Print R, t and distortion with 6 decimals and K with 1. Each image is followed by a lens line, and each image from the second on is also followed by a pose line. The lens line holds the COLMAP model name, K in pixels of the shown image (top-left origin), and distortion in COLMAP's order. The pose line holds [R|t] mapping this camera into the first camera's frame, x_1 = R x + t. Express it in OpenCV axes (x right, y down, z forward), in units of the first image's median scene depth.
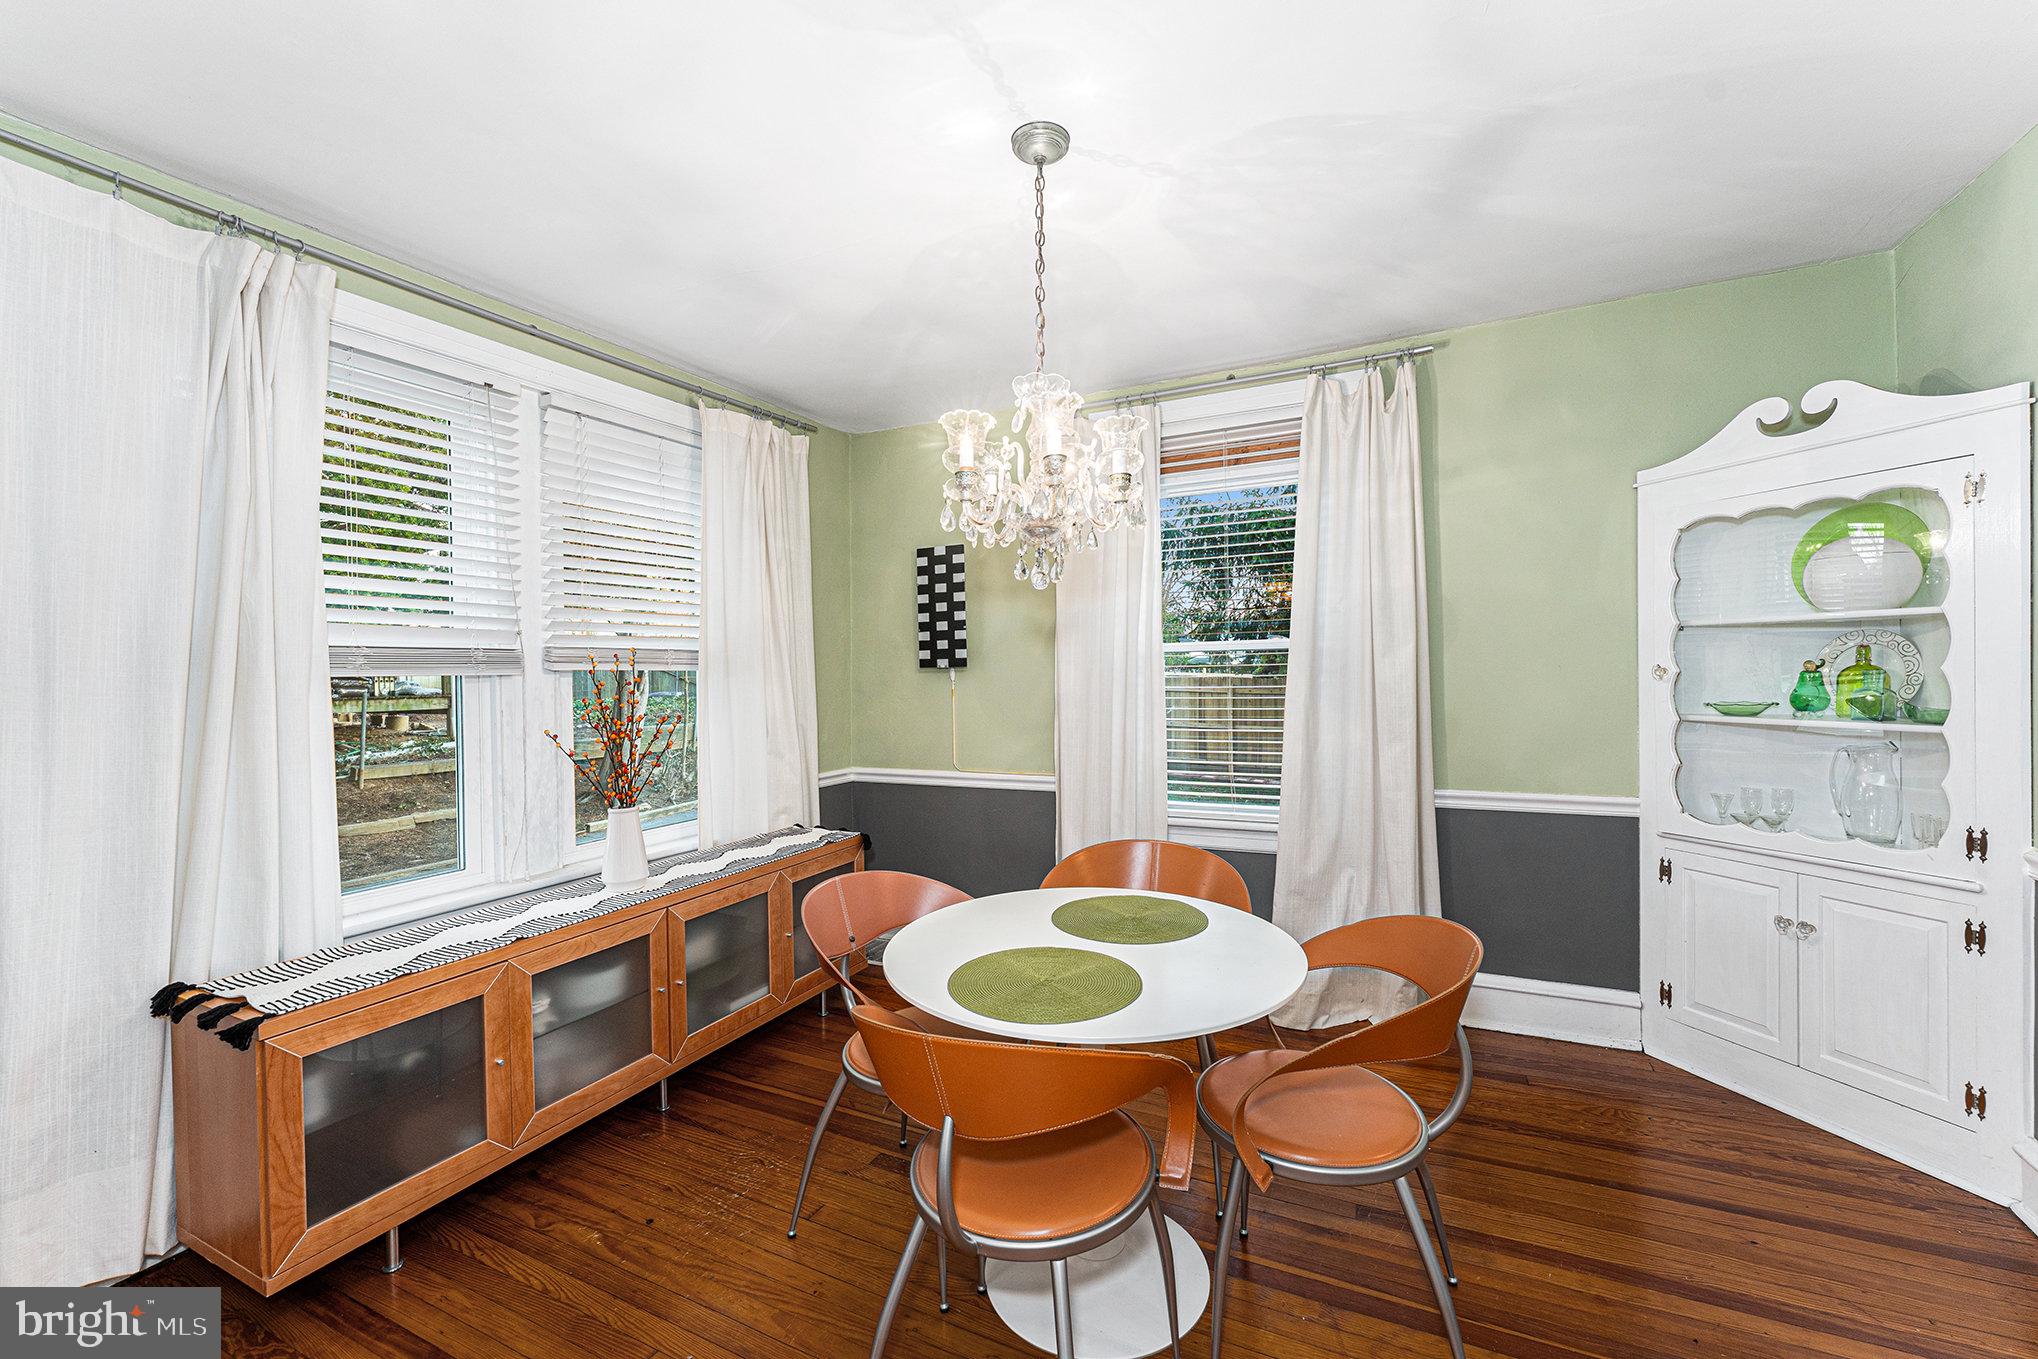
lens RADIAL K [[815.3, 0, 1017.3], [0, 815.3, 671.4], [0, 0, 1]] dist [-0.001263, -0.000384]
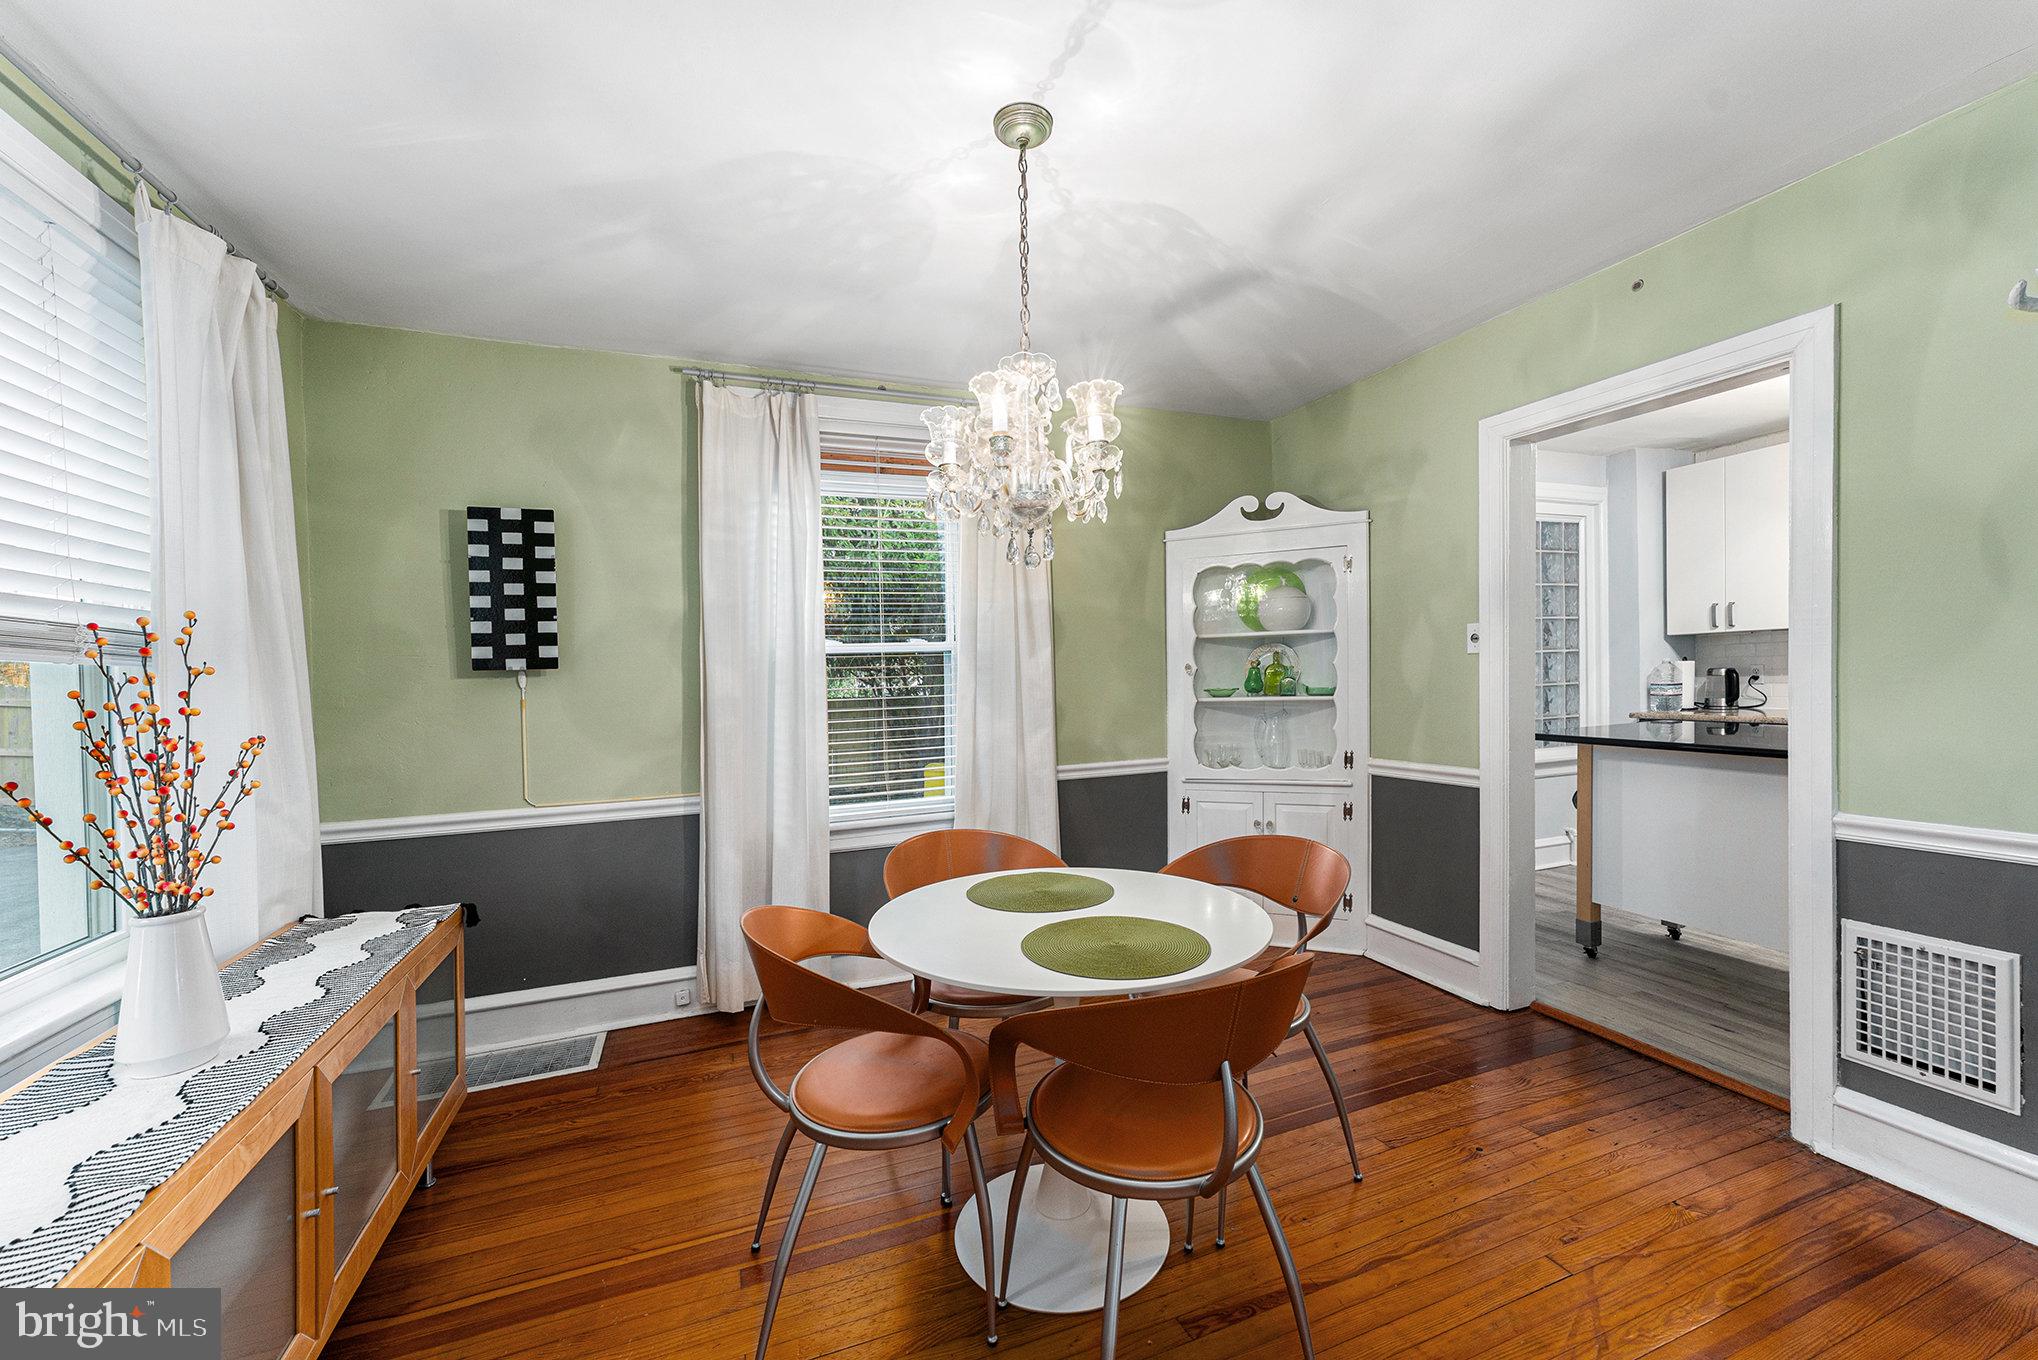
lens RADIAL K [[815.3, 0, 1018.0], [0, 815.3, 682.7], [0, 0, 1]] dist [-0.001263, -0.000384]
pose [[0.674296, -0.005311, 0.738442, -0.382375], [0.017696, 0.999803, -0.008968, 0.024740], [-0.738249, 0.019114, 0.674257, 0.179710]]
